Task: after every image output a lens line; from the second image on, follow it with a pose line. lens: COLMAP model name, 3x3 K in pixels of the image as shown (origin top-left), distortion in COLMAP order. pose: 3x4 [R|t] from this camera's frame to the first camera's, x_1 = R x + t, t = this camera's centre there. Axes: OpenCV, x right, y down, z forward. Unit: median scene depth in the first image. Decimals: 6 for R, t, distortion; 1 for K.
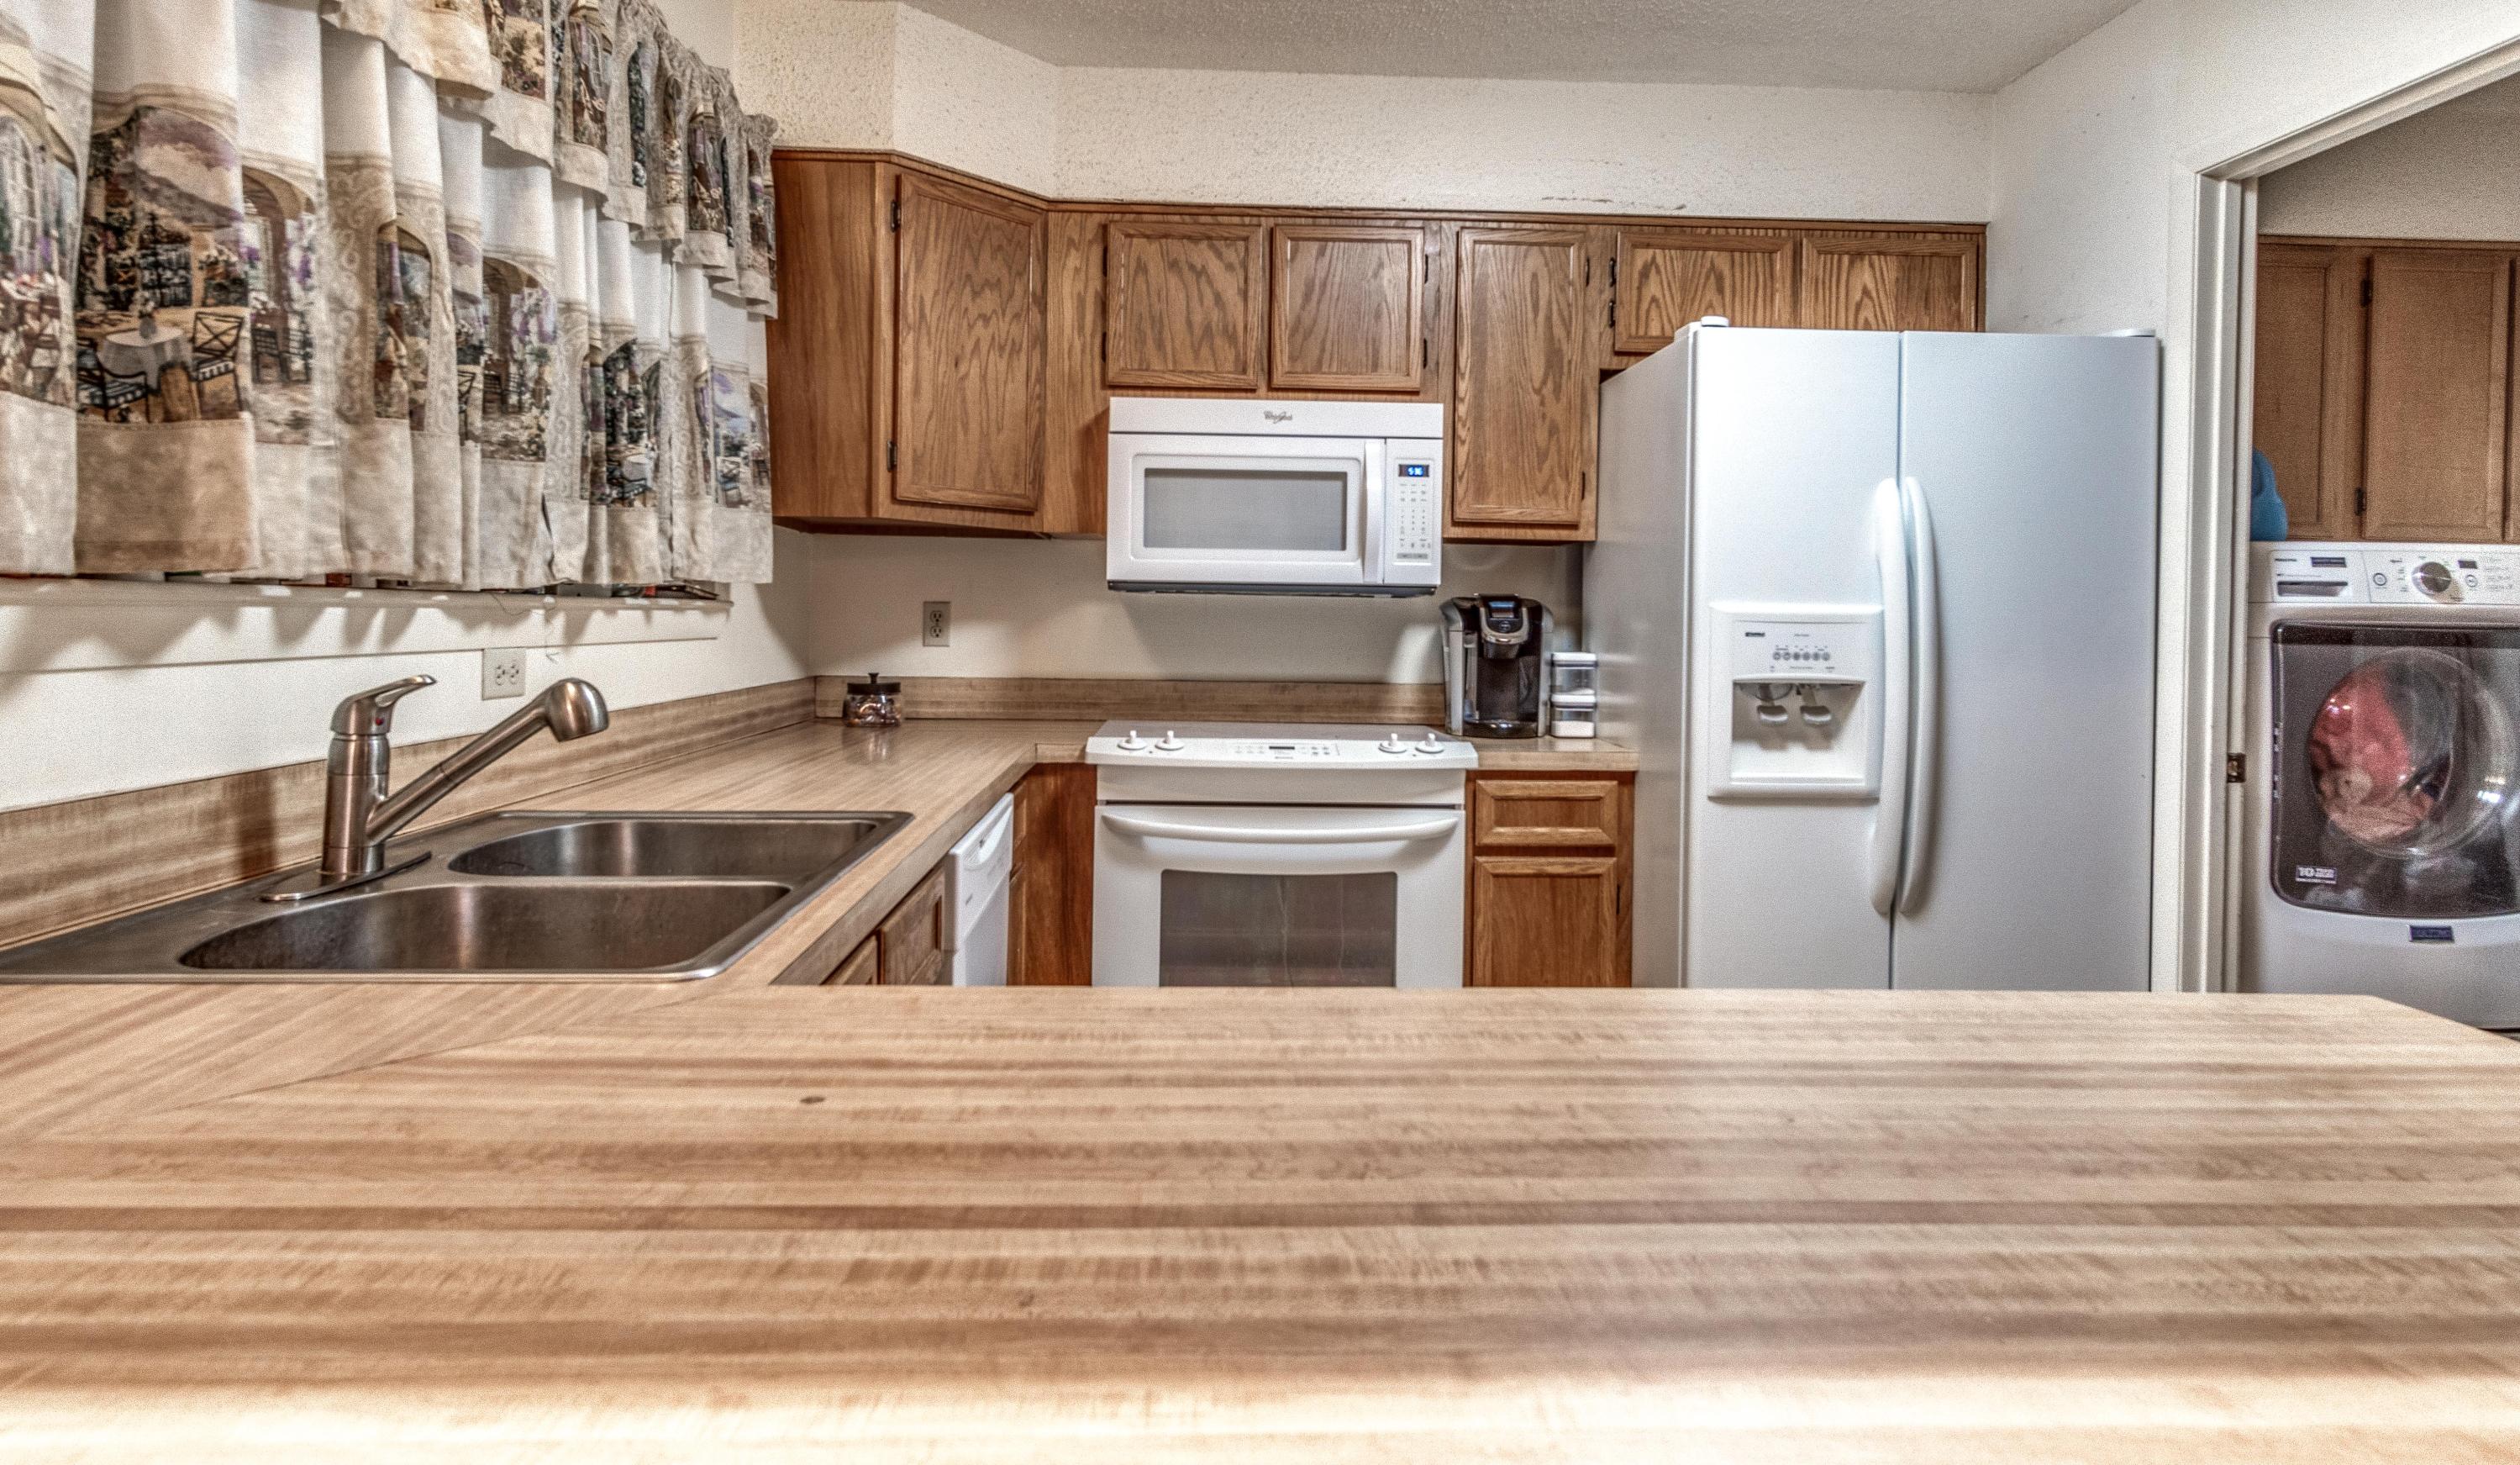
lens RADIAL K [[1348.8, 0, 1272.6], [0, 1348.8, 628.7], [0, 0, 1]] dist [0.001709, 0.001165]
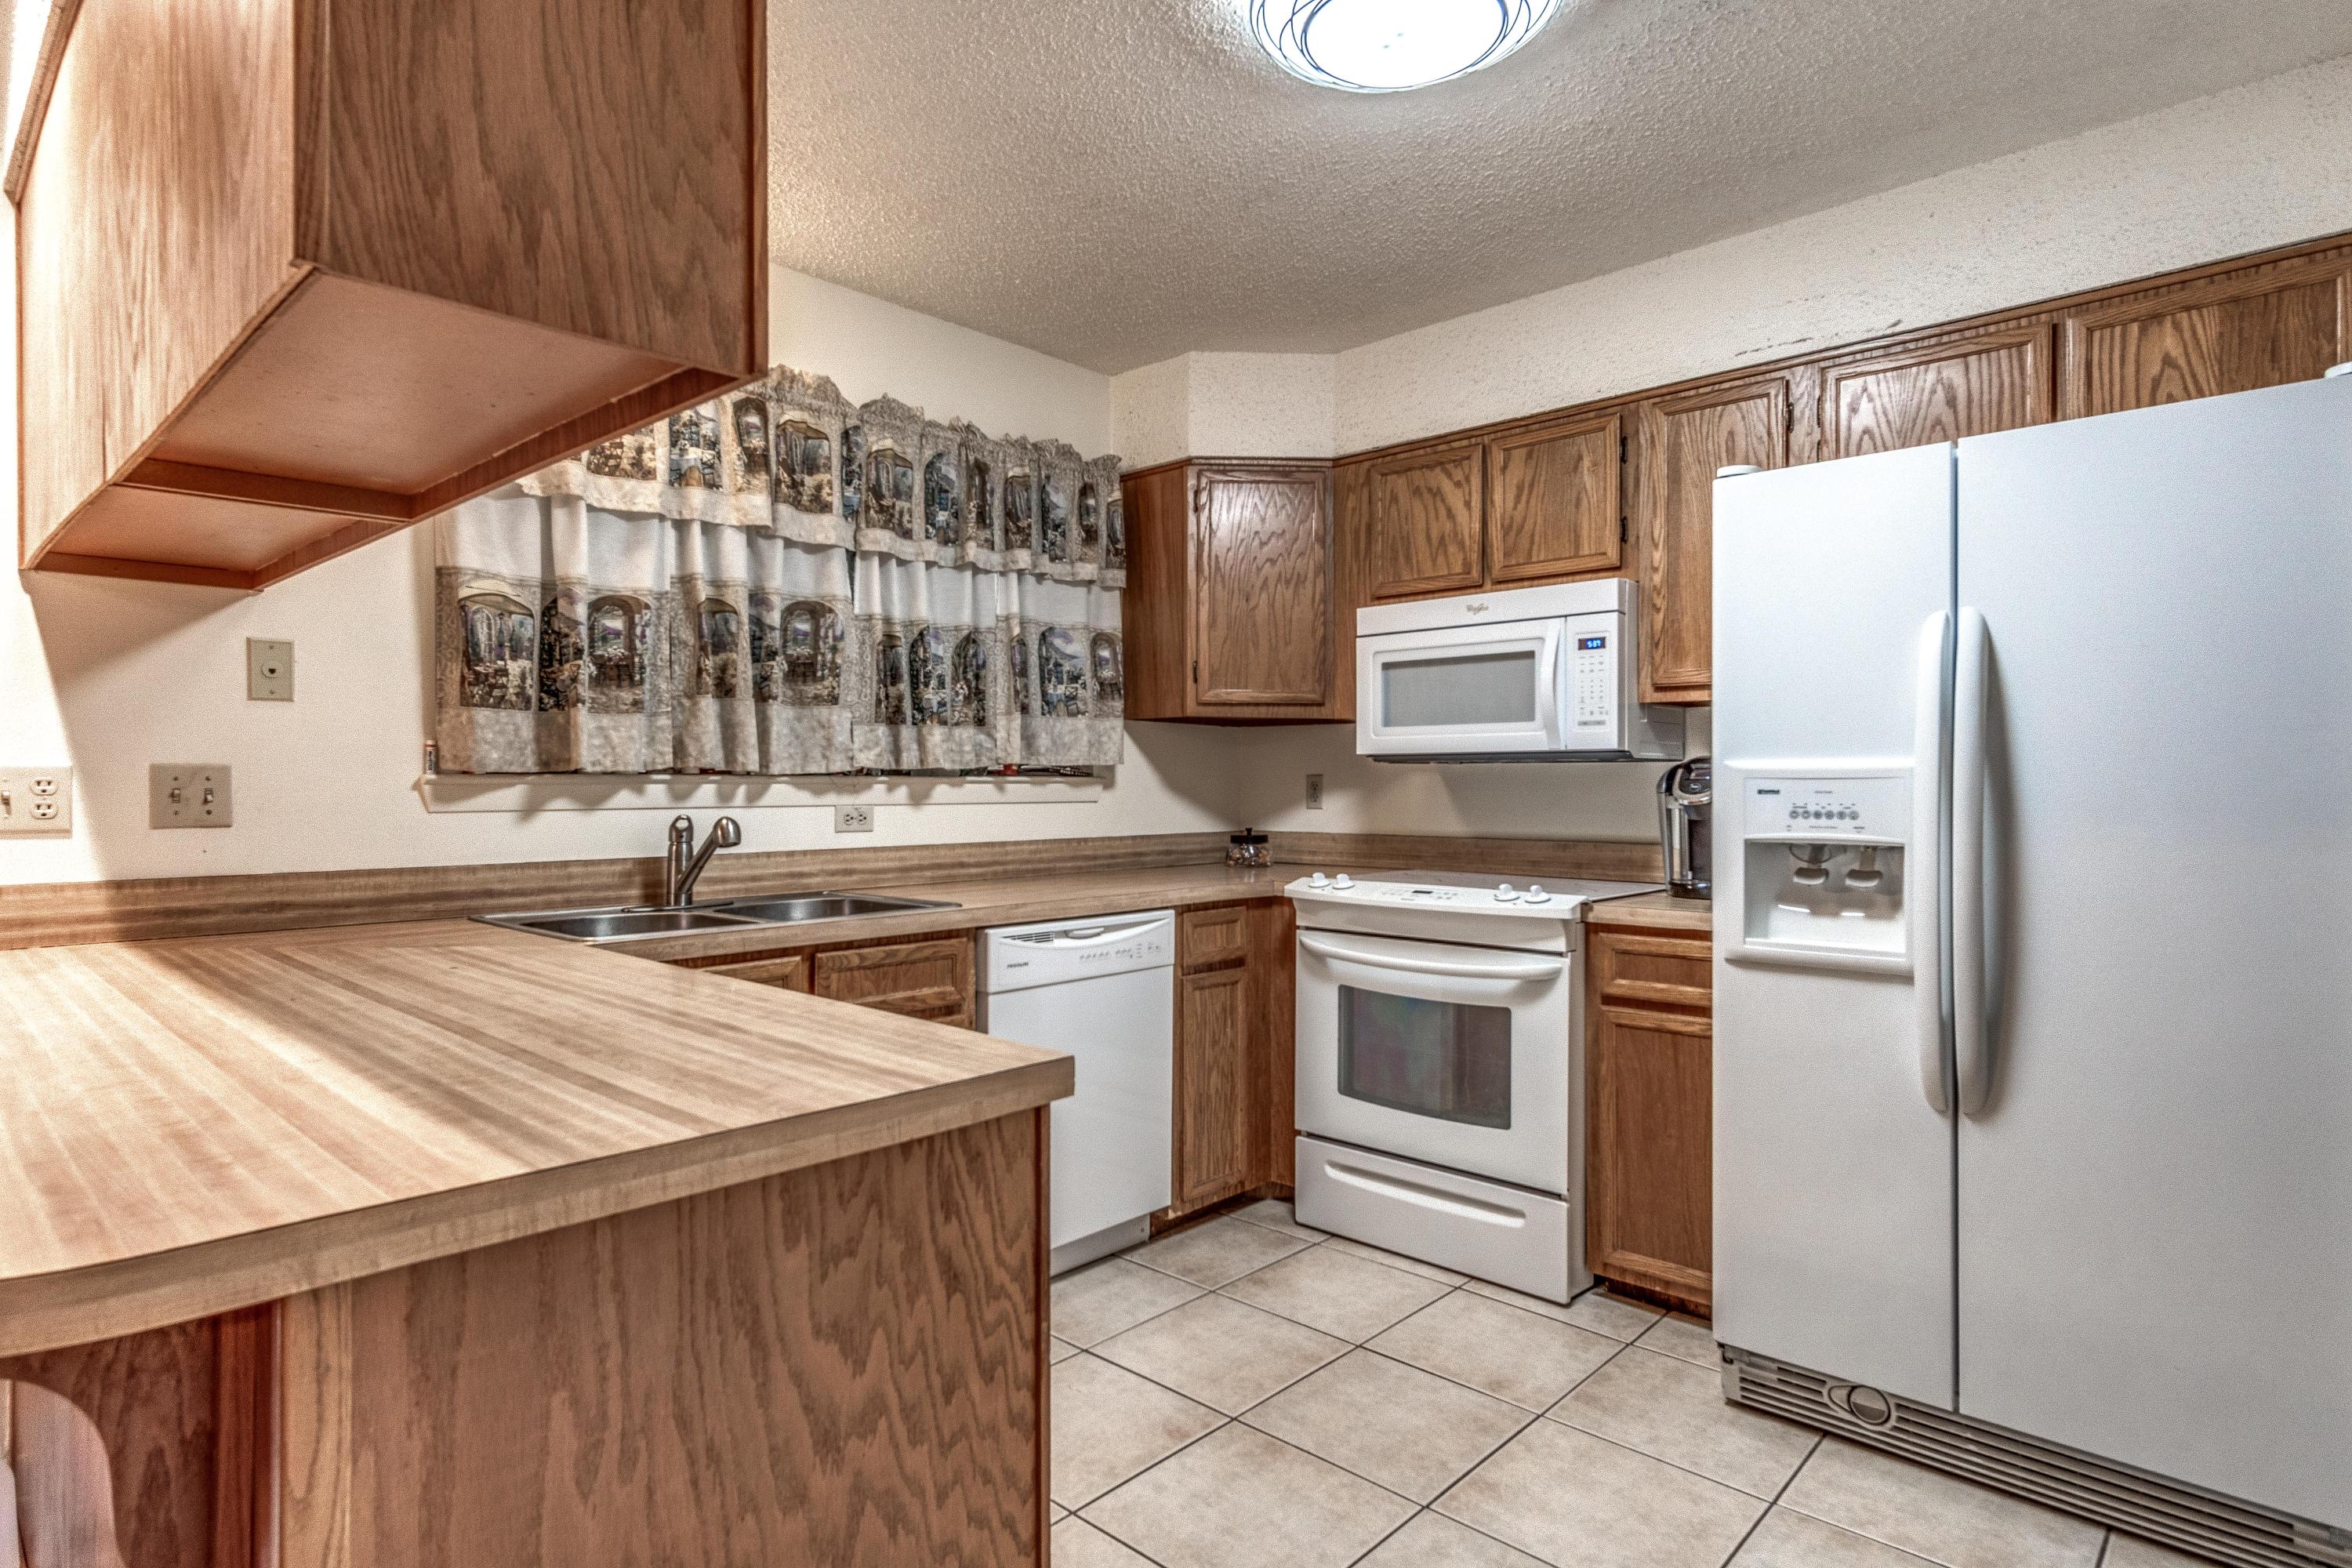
lens RADIAL K [[1230.7, 0, 1159.3], [0, 1230.7, 783.8], [0, 0, 1]] dist [0.001140, 0.004573]
pose [[0.702032, -0.015598, -0.711974, 0.616413], [0.004845, 0.999842, -0.017127, 0.010529], [0.712129, 0.008575, 0.701997, 0.075789]]
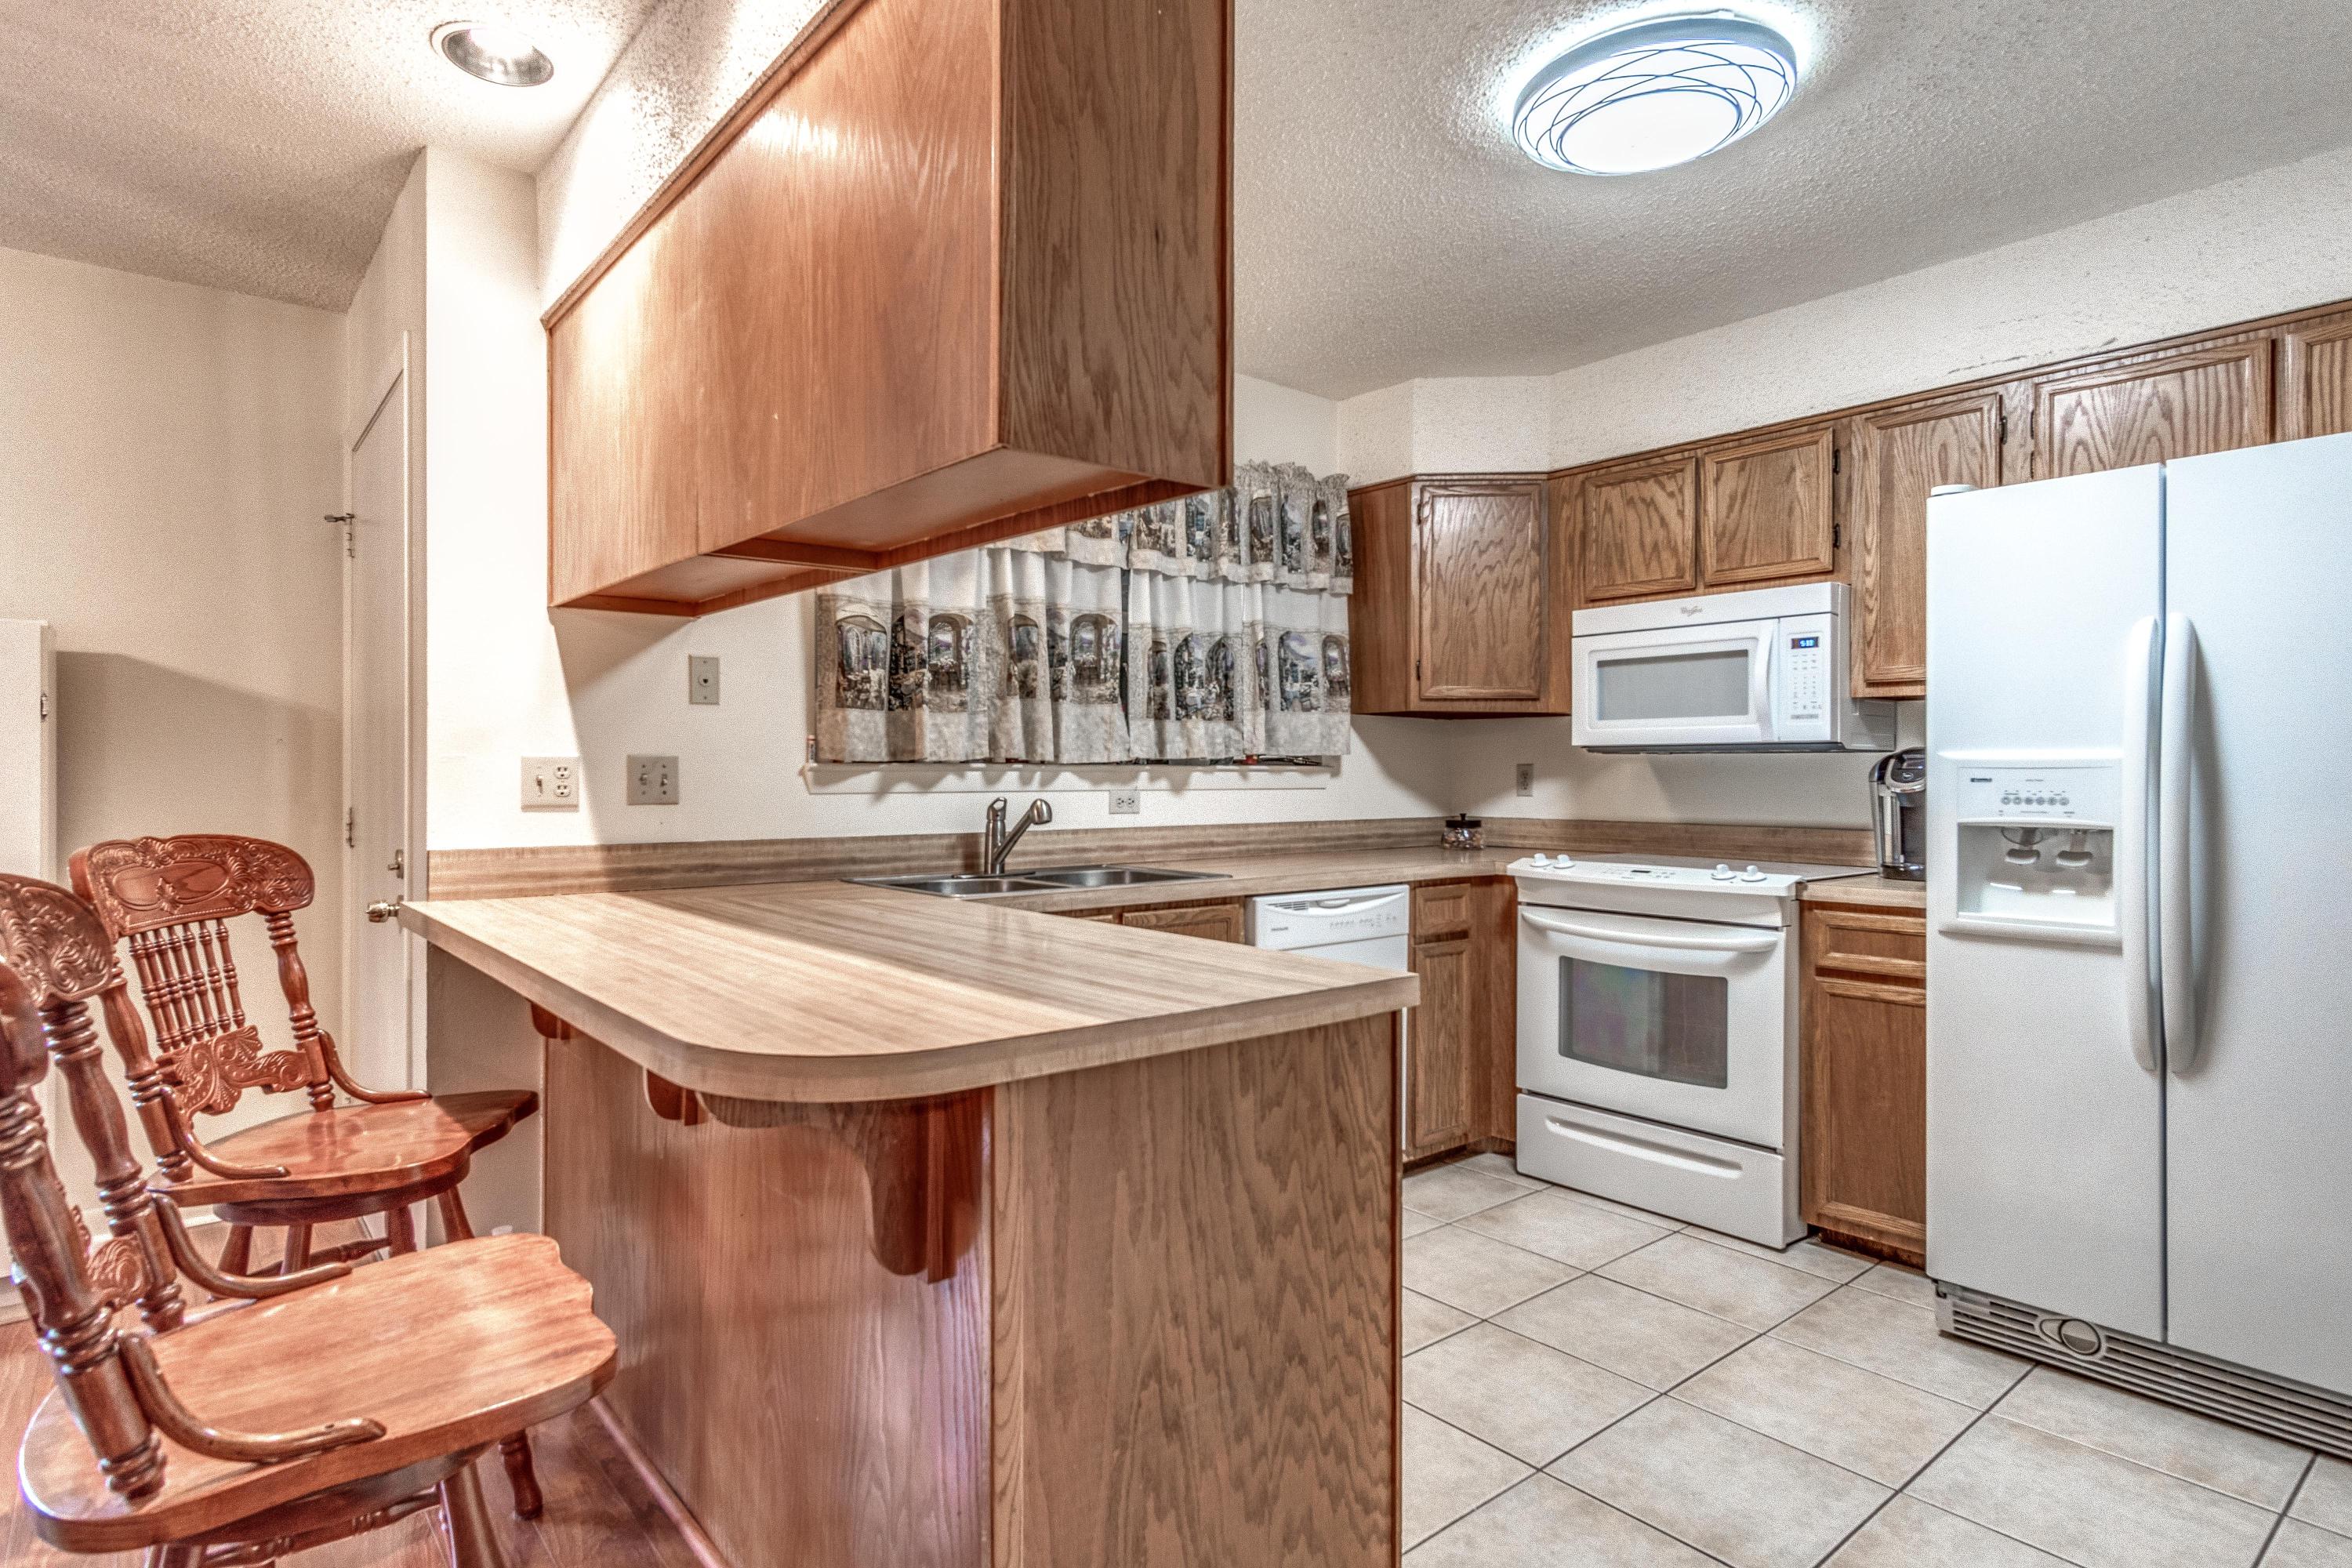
lens RADIAL K [[1230.7, 0, 1167.0], [0, 1230.7, 770.4], [0, 0, 1]] dist [0.001140, 0.004573]
pose [[0.608214, -0.016095, -0.793610, 0.671314], [0.000627, 0.999804, -0.019797, 0.014185], [0.793773, 0.011543, 0.608105, -0.082617]]
